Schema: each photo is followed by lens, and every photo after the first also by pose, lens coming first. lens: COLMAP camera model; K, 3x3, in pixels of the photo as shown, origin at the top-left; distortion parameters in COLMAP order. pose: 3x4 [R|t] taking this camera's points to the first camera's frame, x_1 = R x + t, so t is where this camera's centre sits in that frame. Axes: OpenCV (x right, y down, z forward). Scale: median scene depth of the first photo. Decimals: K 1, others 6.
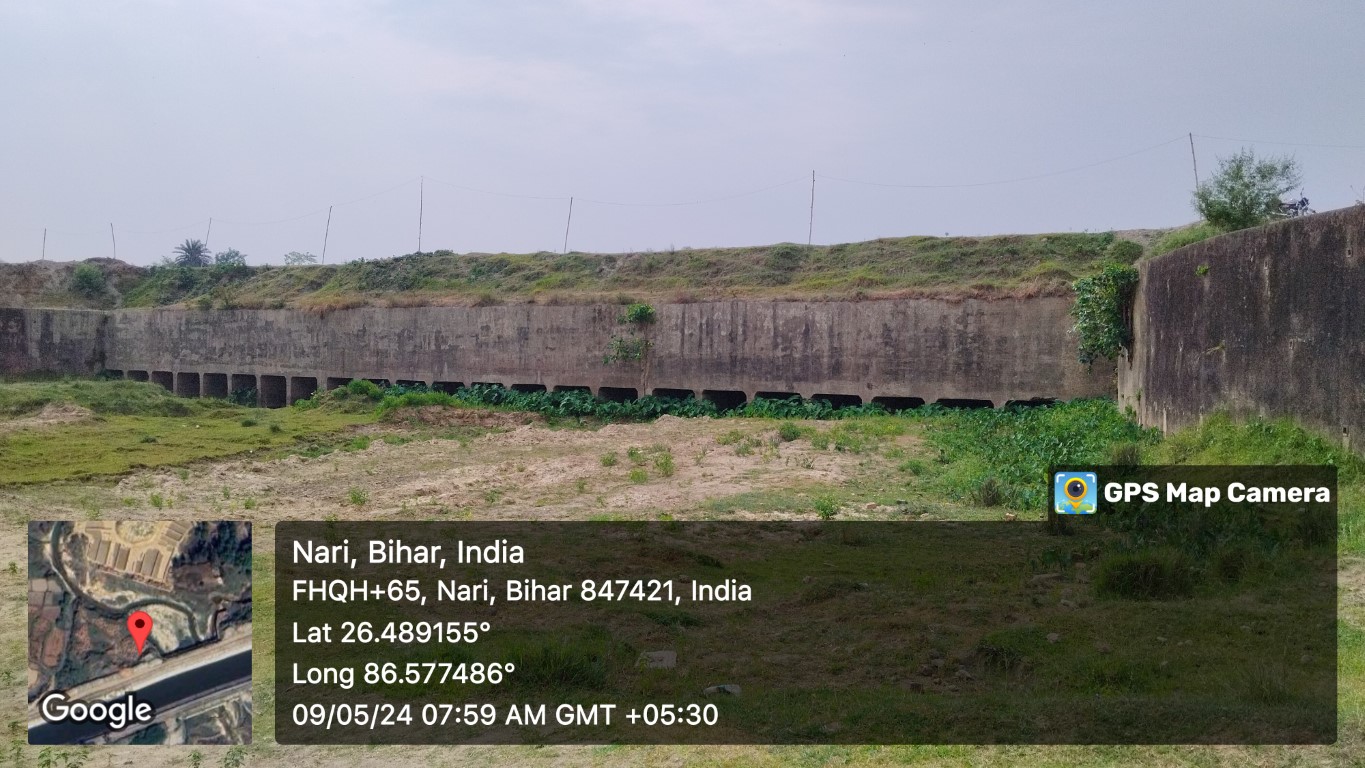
lens RADIAL K [[1128.9, 0, 683.4], [0, 1128.9, 383.9], [0, 0, 1]] dist [0.070825, -0.150571]
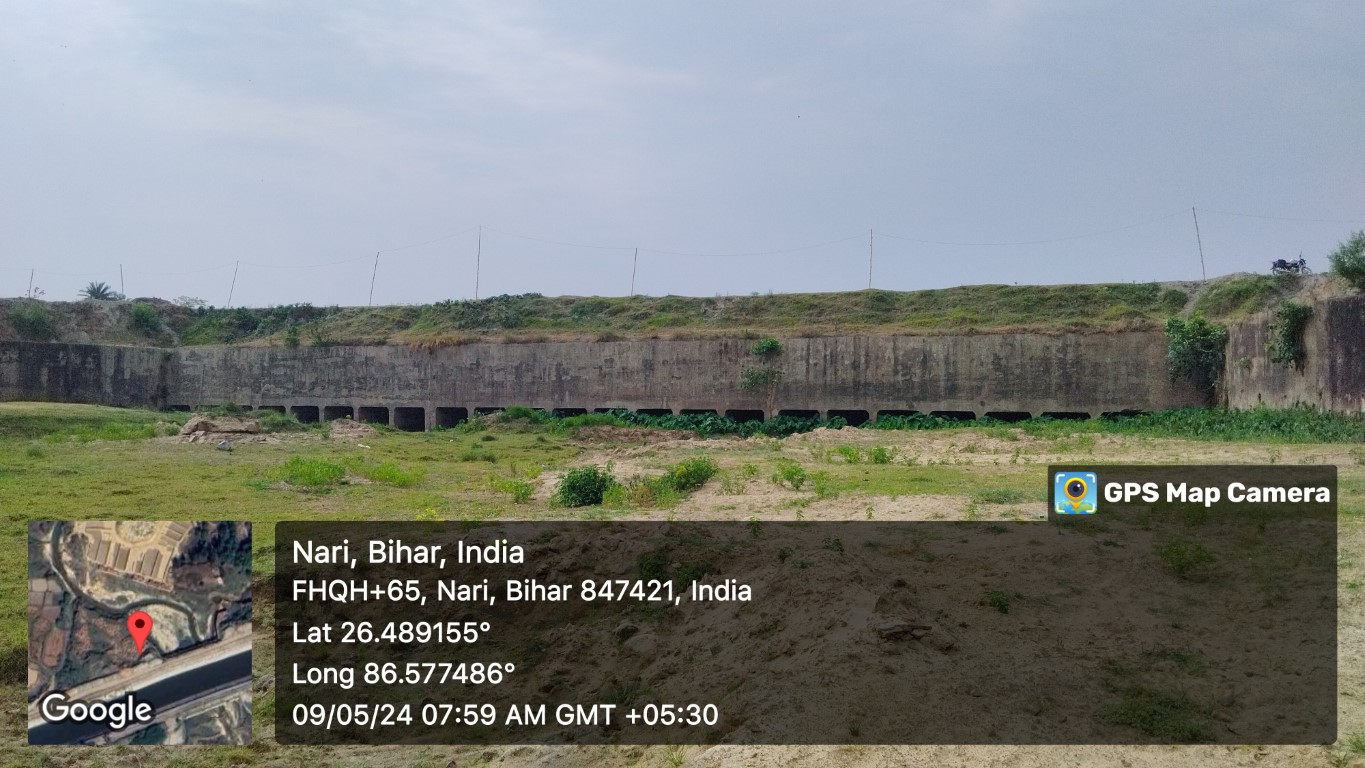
lens RADIAL K [[1128.9, 0, 683.4], [0, 1128.9, 359.7], [0, 0, 1]] dist [0.070825, -0.150571]
pose [[0.987226, 0.000086, 0.159325, -0.322995], [0.010181, 0.997922, -0.063624, 0.026759], [-0.159000, 0.064433, 0.985174, -0.159646]]
